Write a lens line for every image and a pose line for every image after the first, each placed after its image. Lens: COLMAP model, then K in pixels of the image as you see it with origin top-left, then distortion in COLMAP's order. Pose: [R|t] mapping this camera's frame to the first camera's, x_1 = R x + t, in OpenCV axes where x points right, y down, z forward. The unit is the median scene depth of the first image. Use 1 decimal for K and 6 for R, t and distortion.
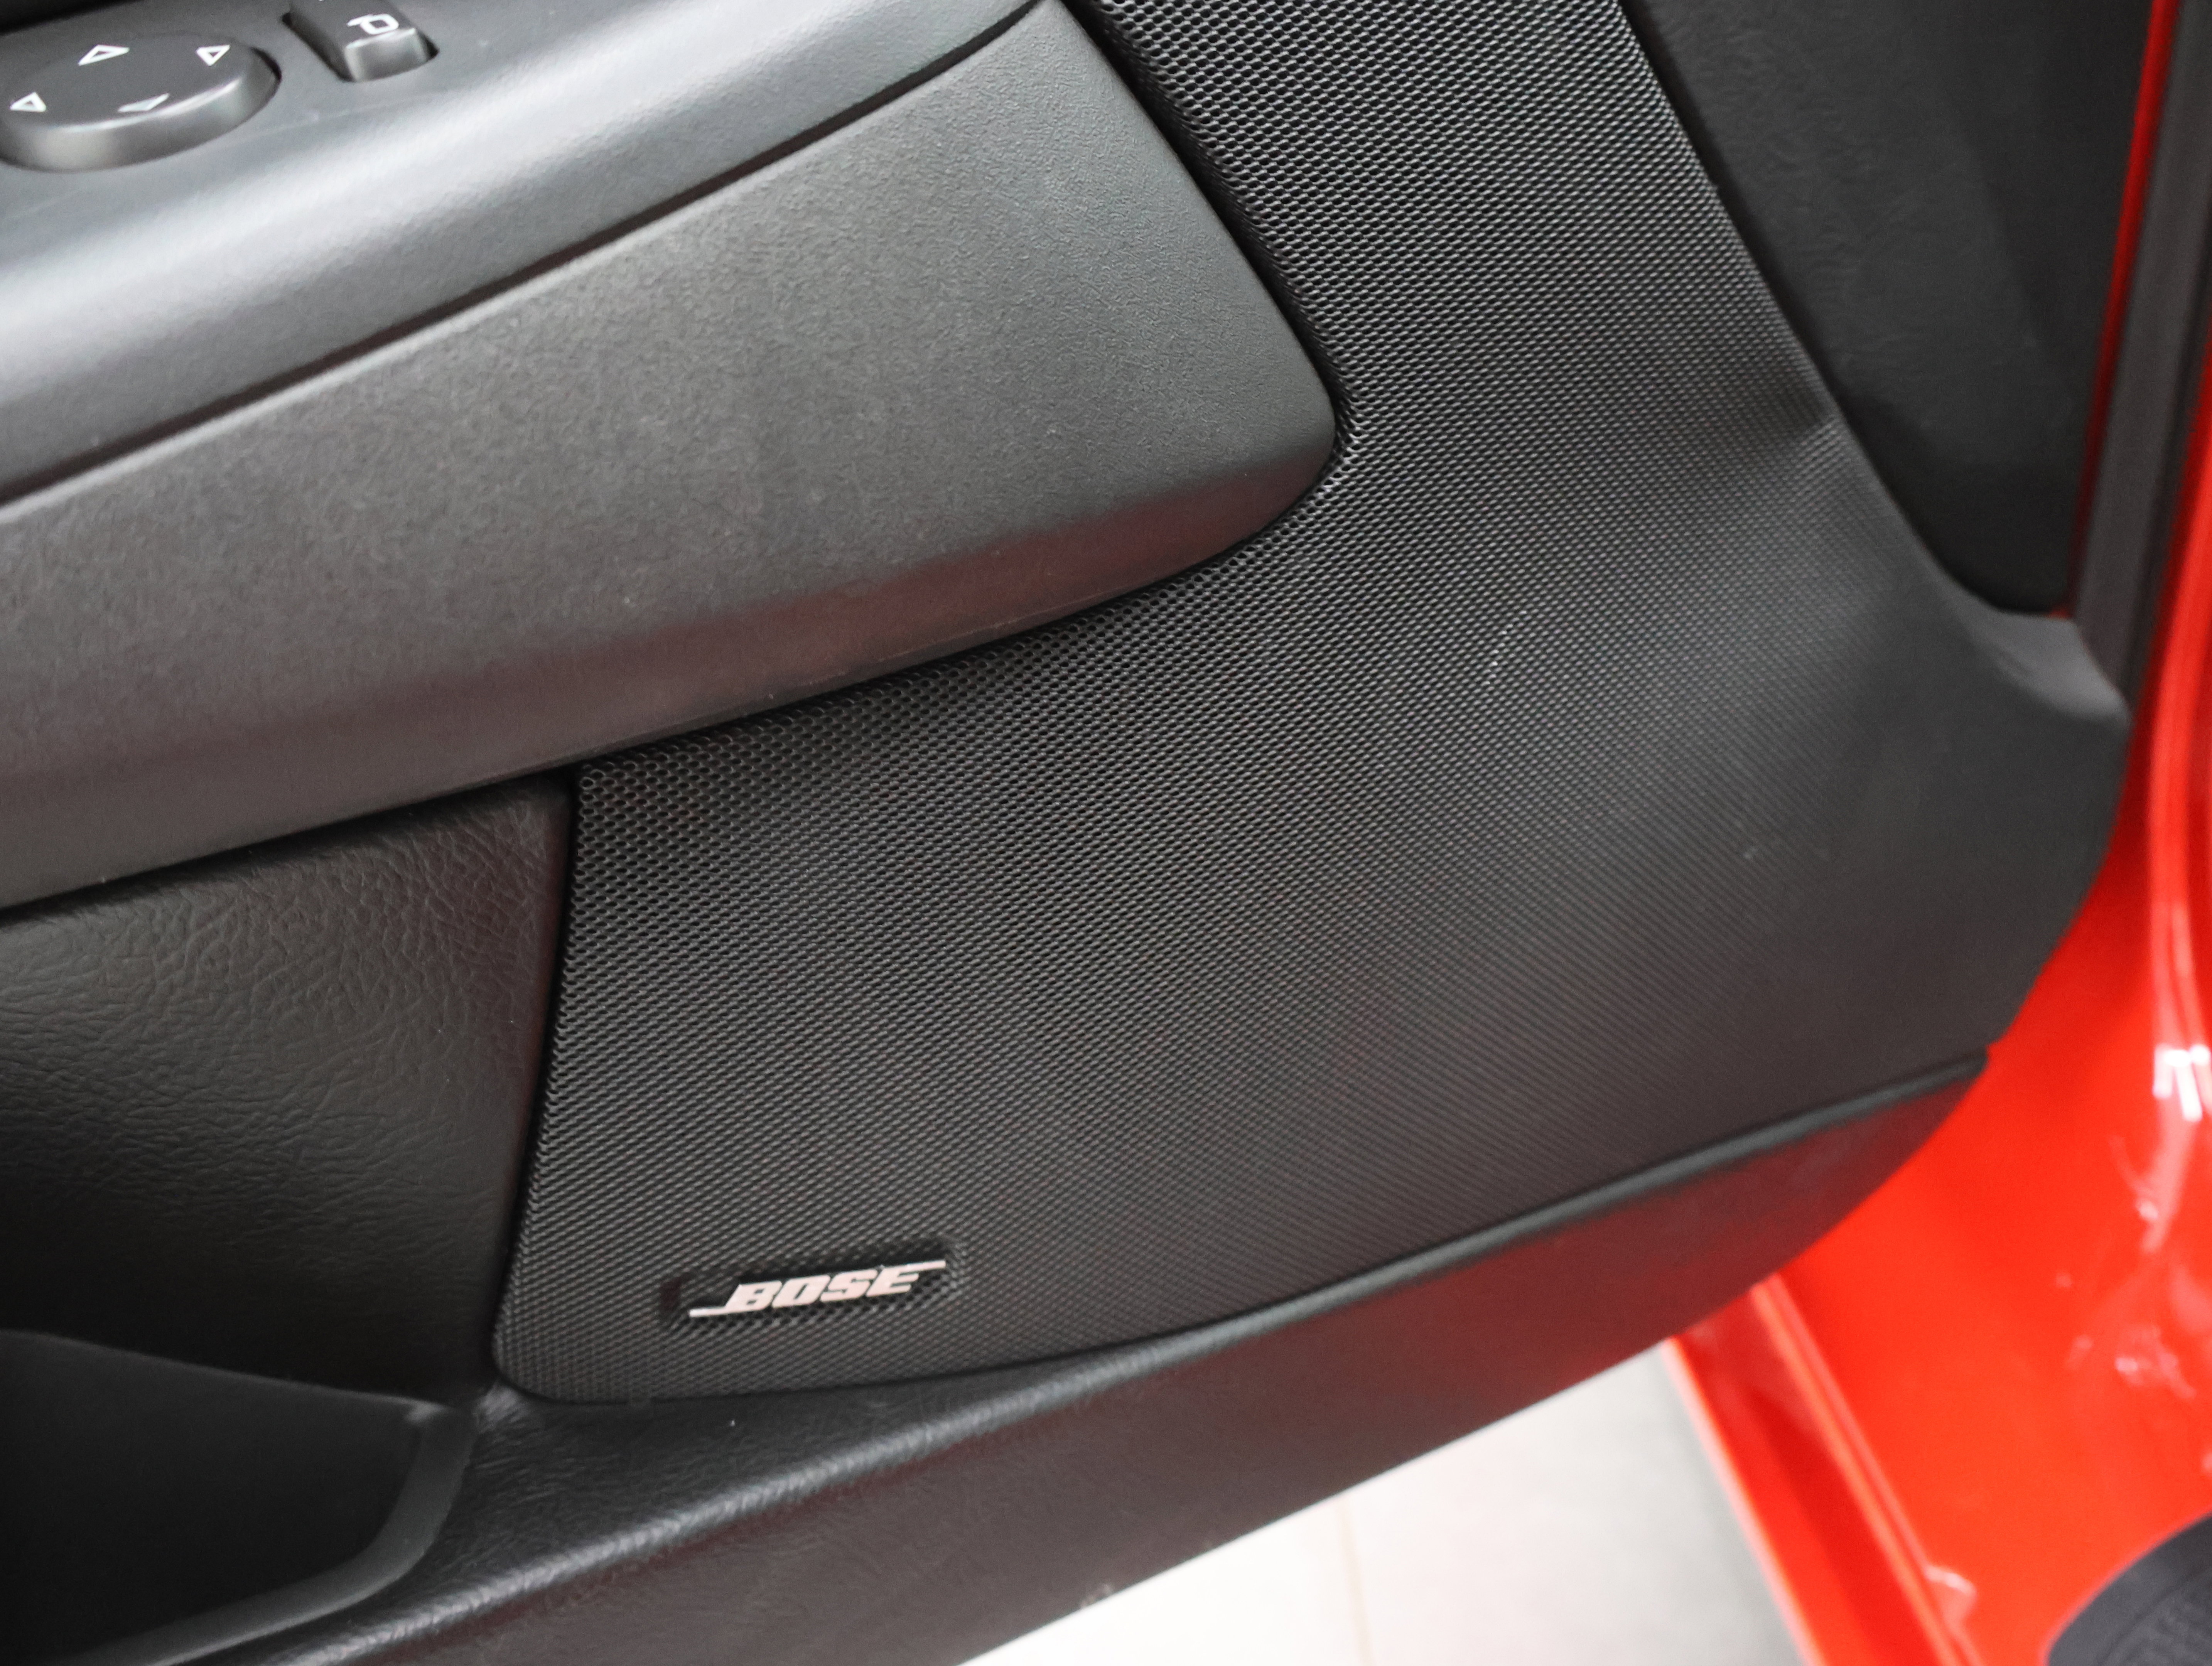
lens RADIAL K [[2085.2, 0, 1095.8], [0, 2085.2, 823.7], [0, 0, 1]] dist [-0.021629, 0.025111]
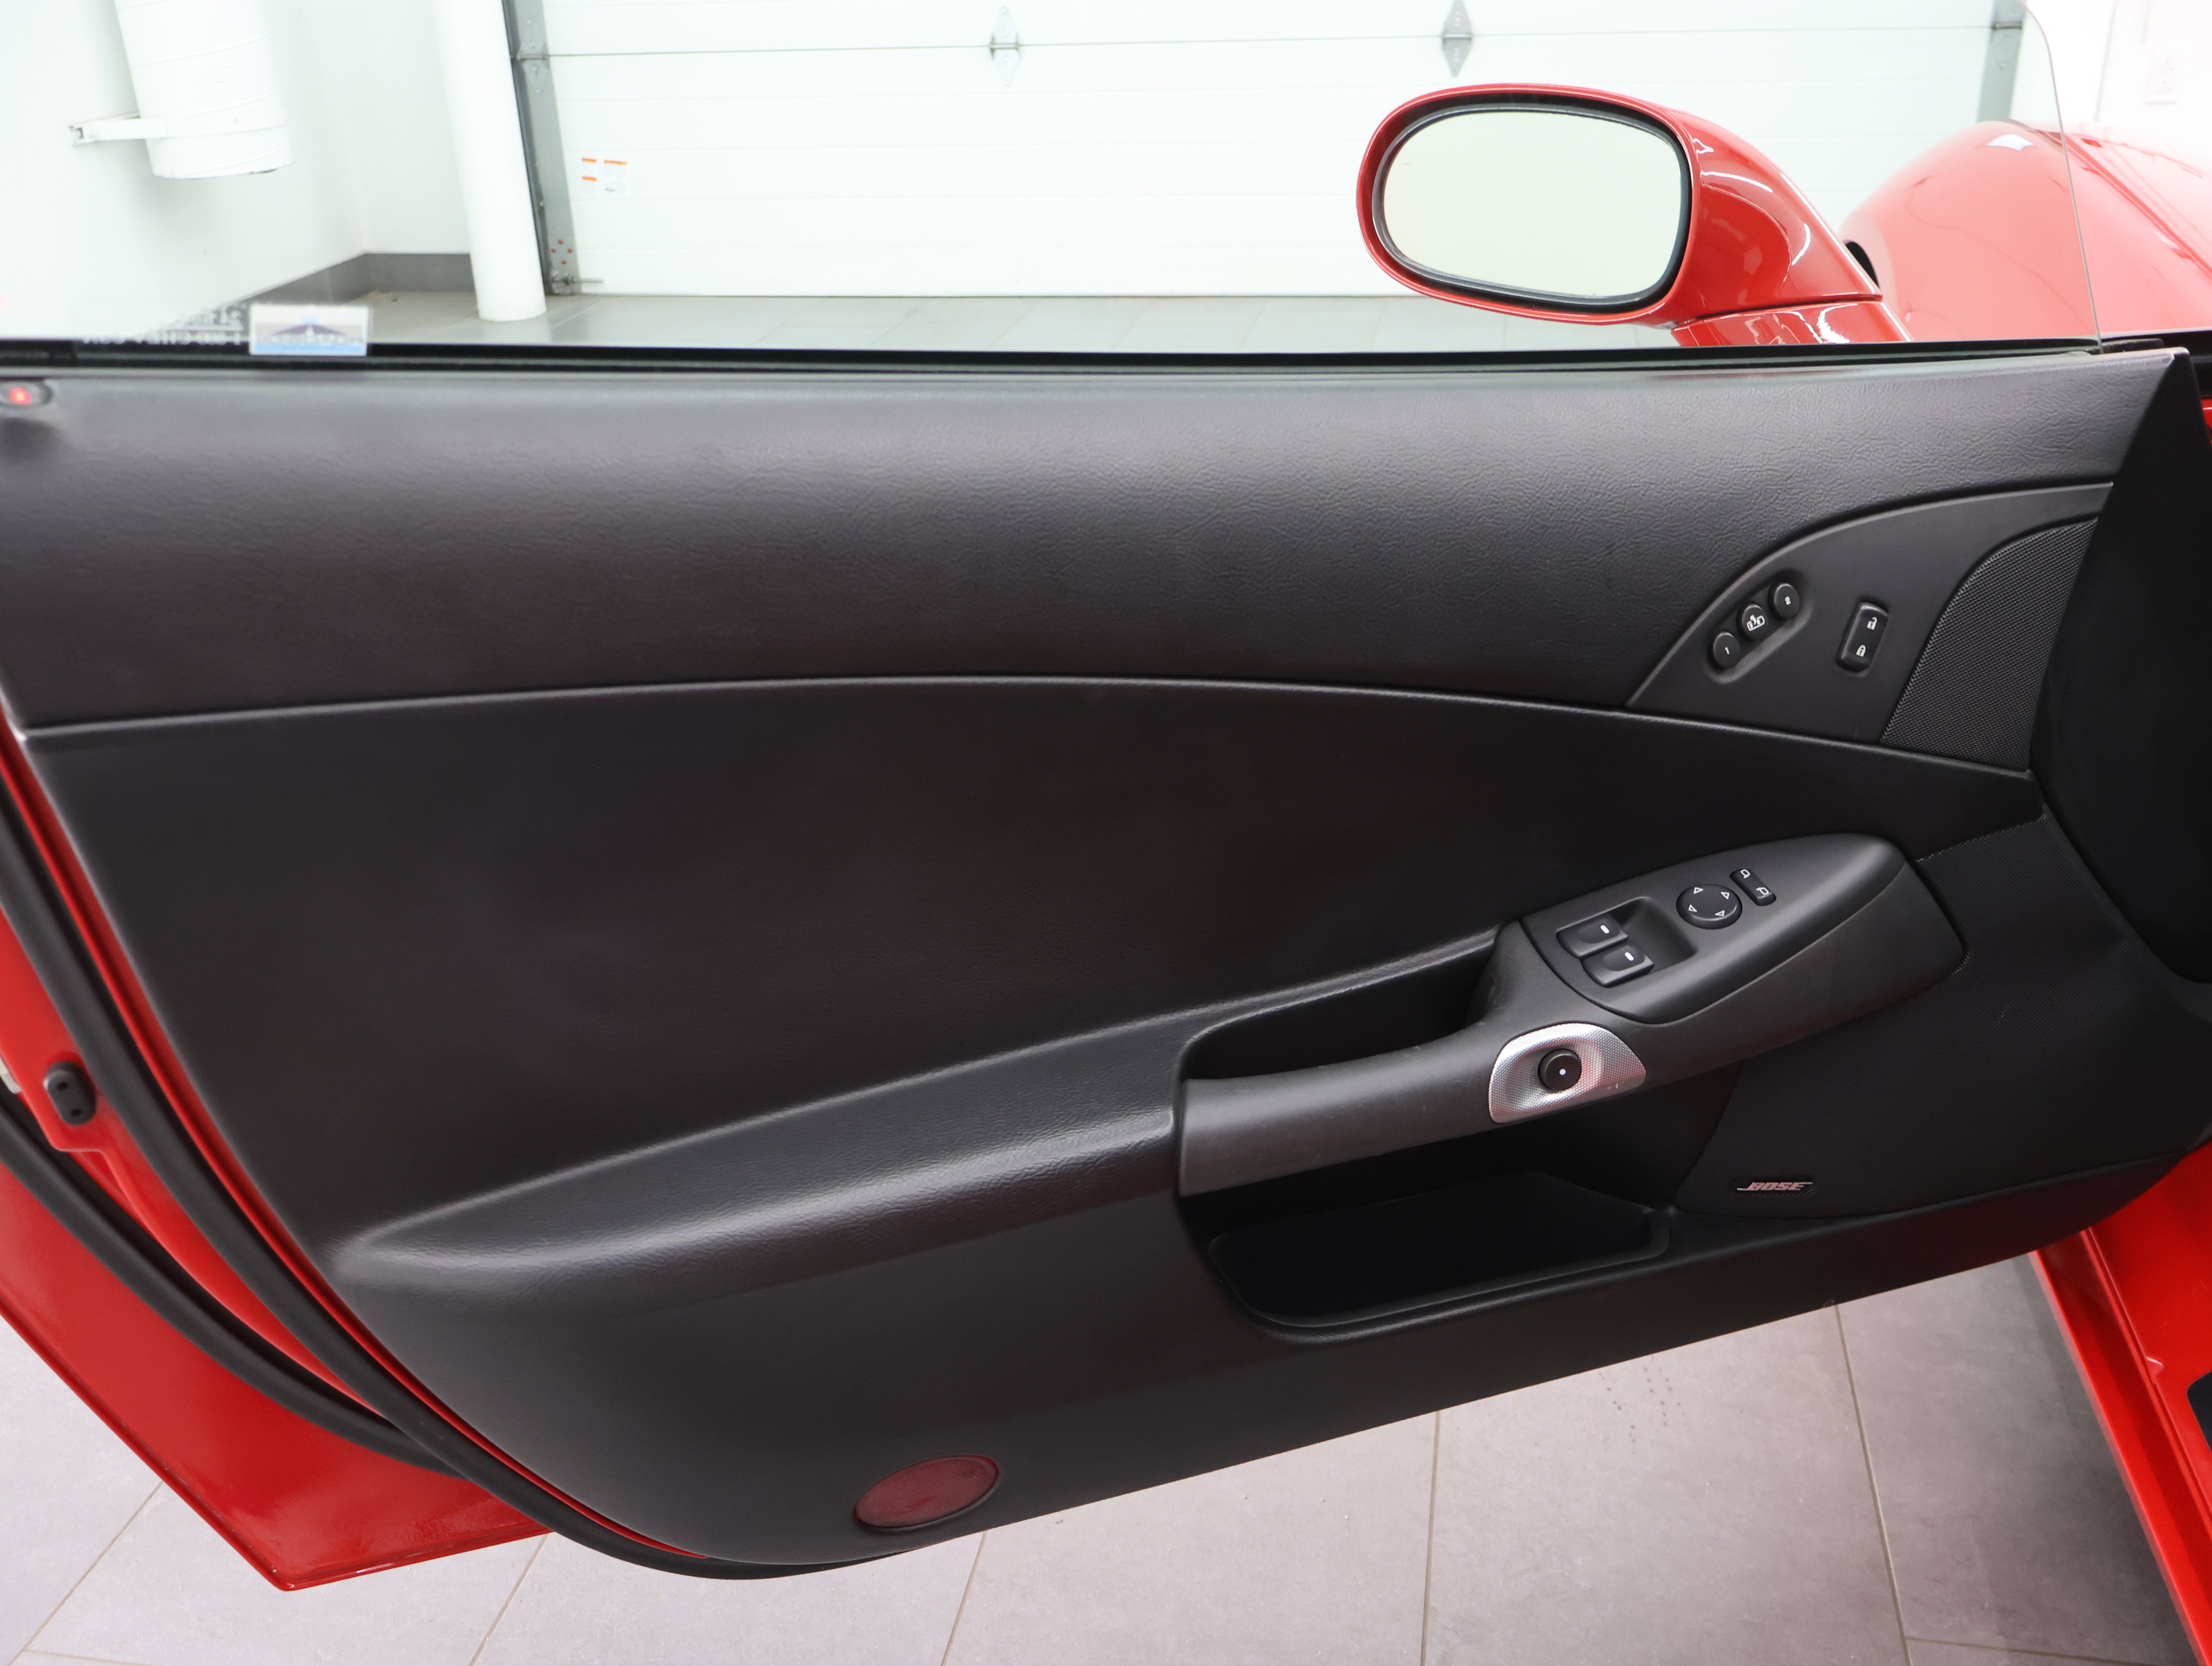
lens RADIAL K [[2085.2, 0, 1095.8], [0, 2085.2, 823.7], [0, 0, 1]] dist [-0.021629, 0.025111]
pose [[0.983500, 0.073872, -0.165137, -0.690312], [-0.069128, 0.997018, 0.034301, -0.392798], [0.167179, -0.022320, 0.985674, -2.440462]]
